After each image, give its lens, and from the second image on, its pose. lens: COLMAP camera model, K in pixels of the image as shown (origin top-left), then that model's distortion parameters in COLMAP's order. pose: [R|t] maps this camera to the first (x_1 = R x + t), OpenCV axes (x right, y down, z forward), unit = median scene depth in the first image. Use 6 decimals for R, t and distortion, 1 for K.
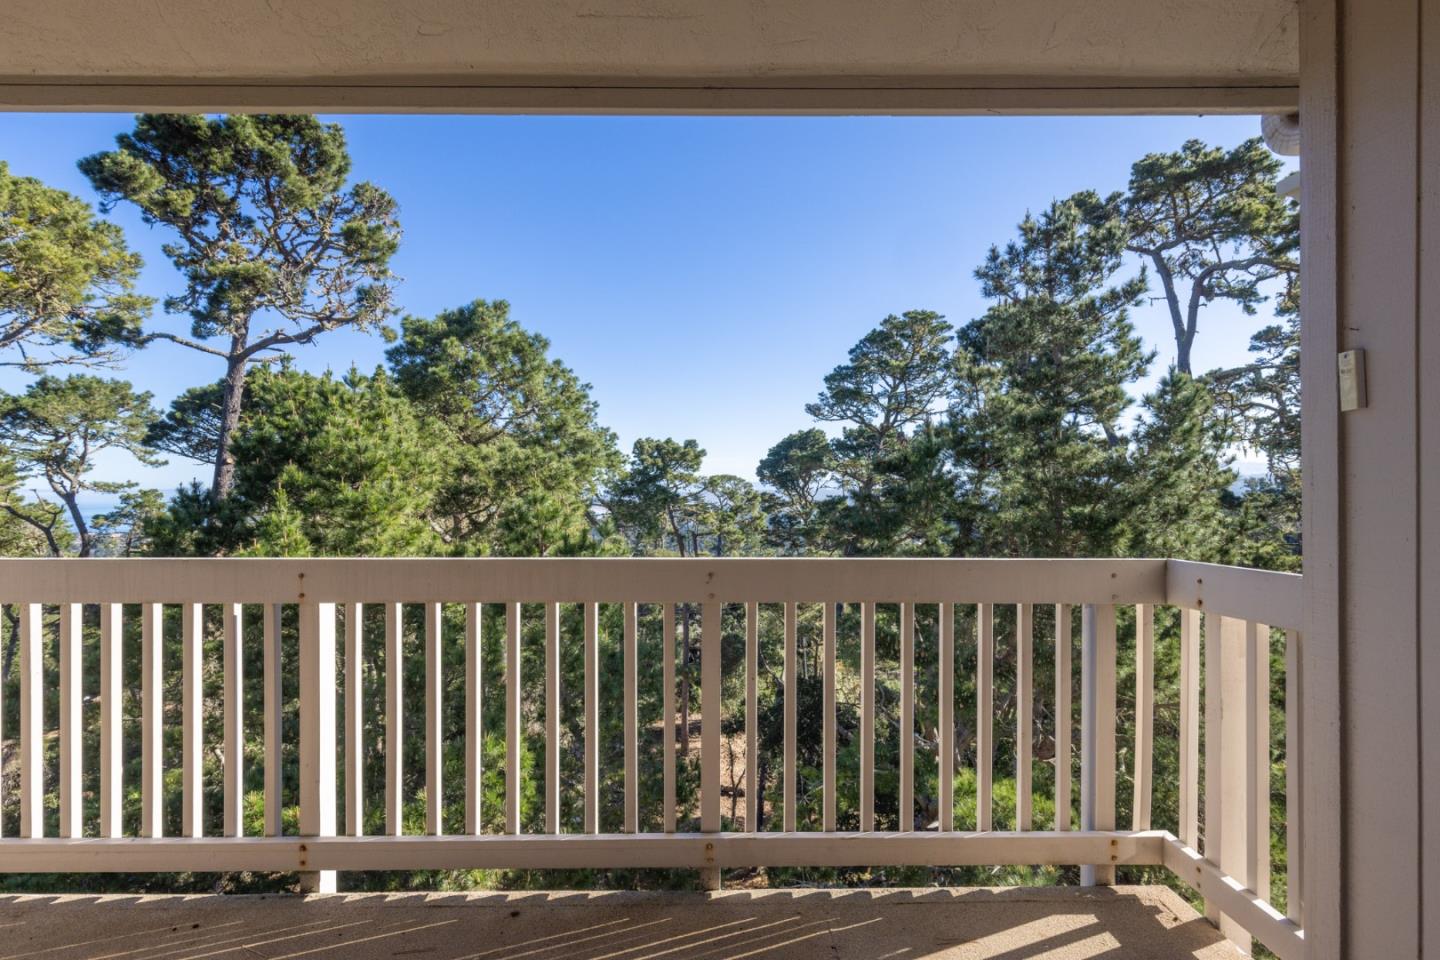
lens RADIAL K [[651.9, 0, 721.4], [0, 651.9, 491.5], [0, 0, 1]] dist [0.002825, 0.000602]
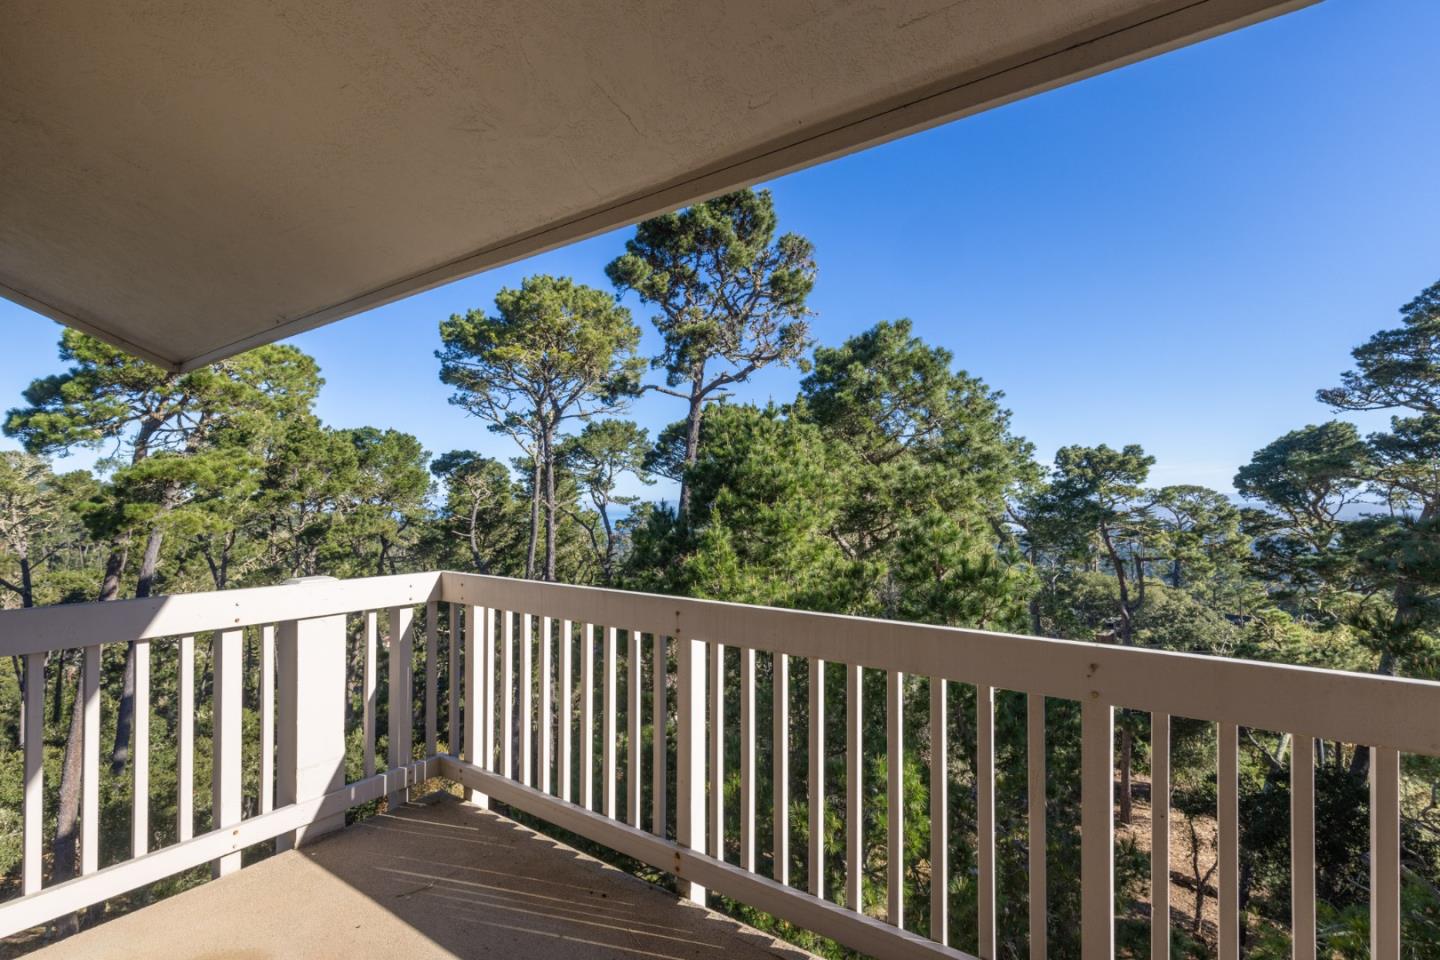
lens RADIAL K [[652.5, 0, 715.7], [0, 652.5, 493.9], [0, 0, 1]] dist [0.006385, -0.001084]
pose [[0.815392, -0.002789, -0.578902, 0.007570], [-0.005882, 0.999897, -0.013102, -0.007119], [0.578879, 0.014089, 0.815292, 0.012155]]
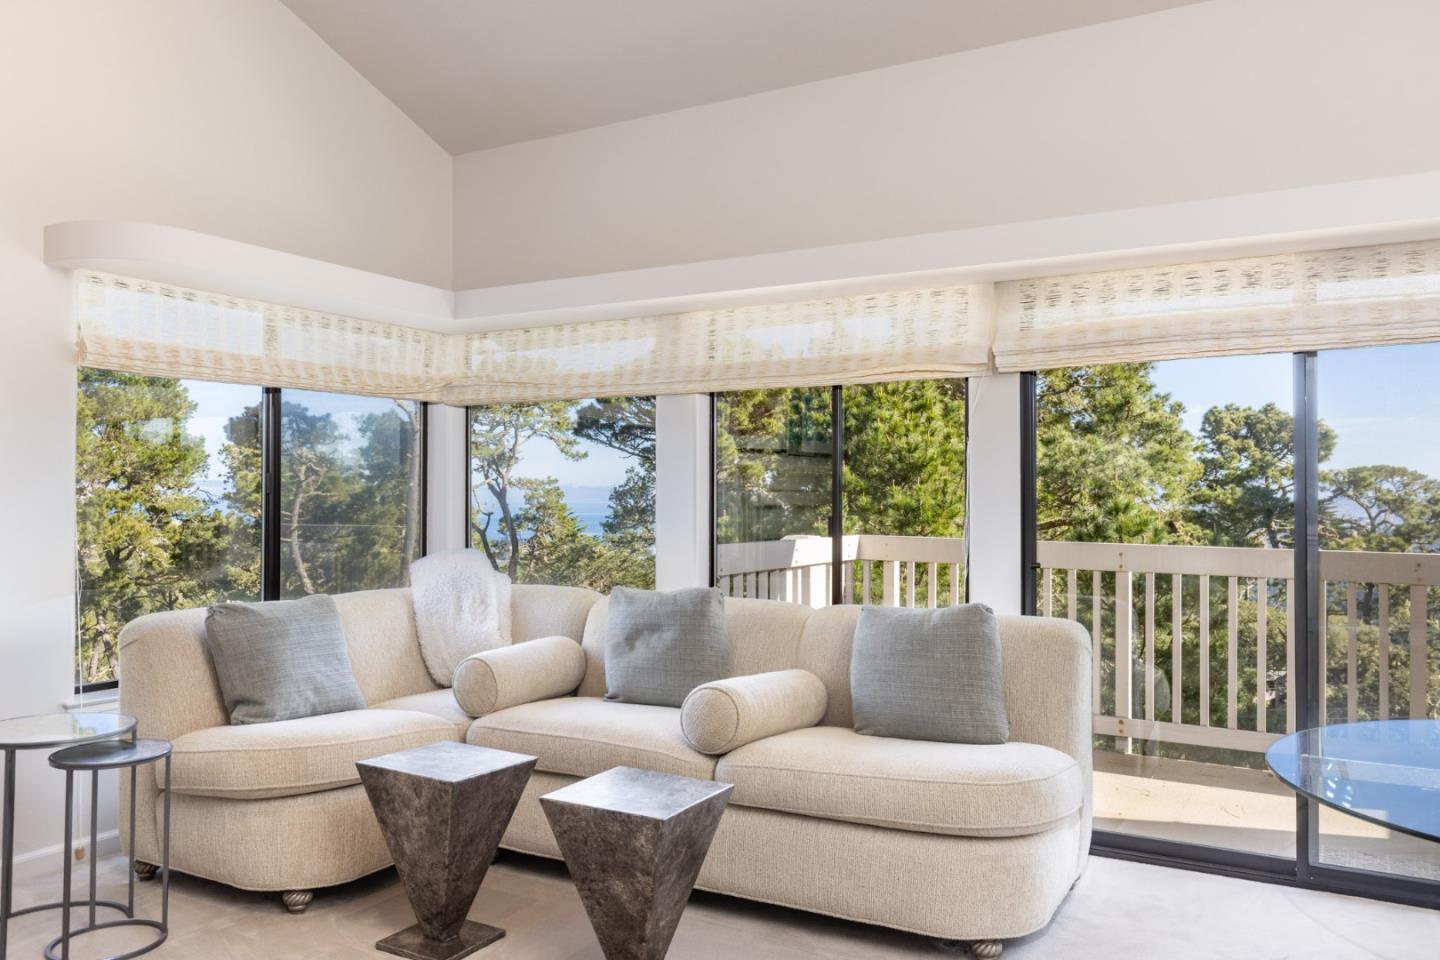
lens RADIAL K [[1103.3, 0, 720.0], [0, 1103.3, 480.0], [0, 0, 1]] dist [0.007652, -0.000912]
pose [[0.862071, 0.003692, -0.506773, -0.012185], [-0.010031, 0.999902, -0.009779, -0.002049], [0.506687, 0.013514, 0.862024, -0.207716]]
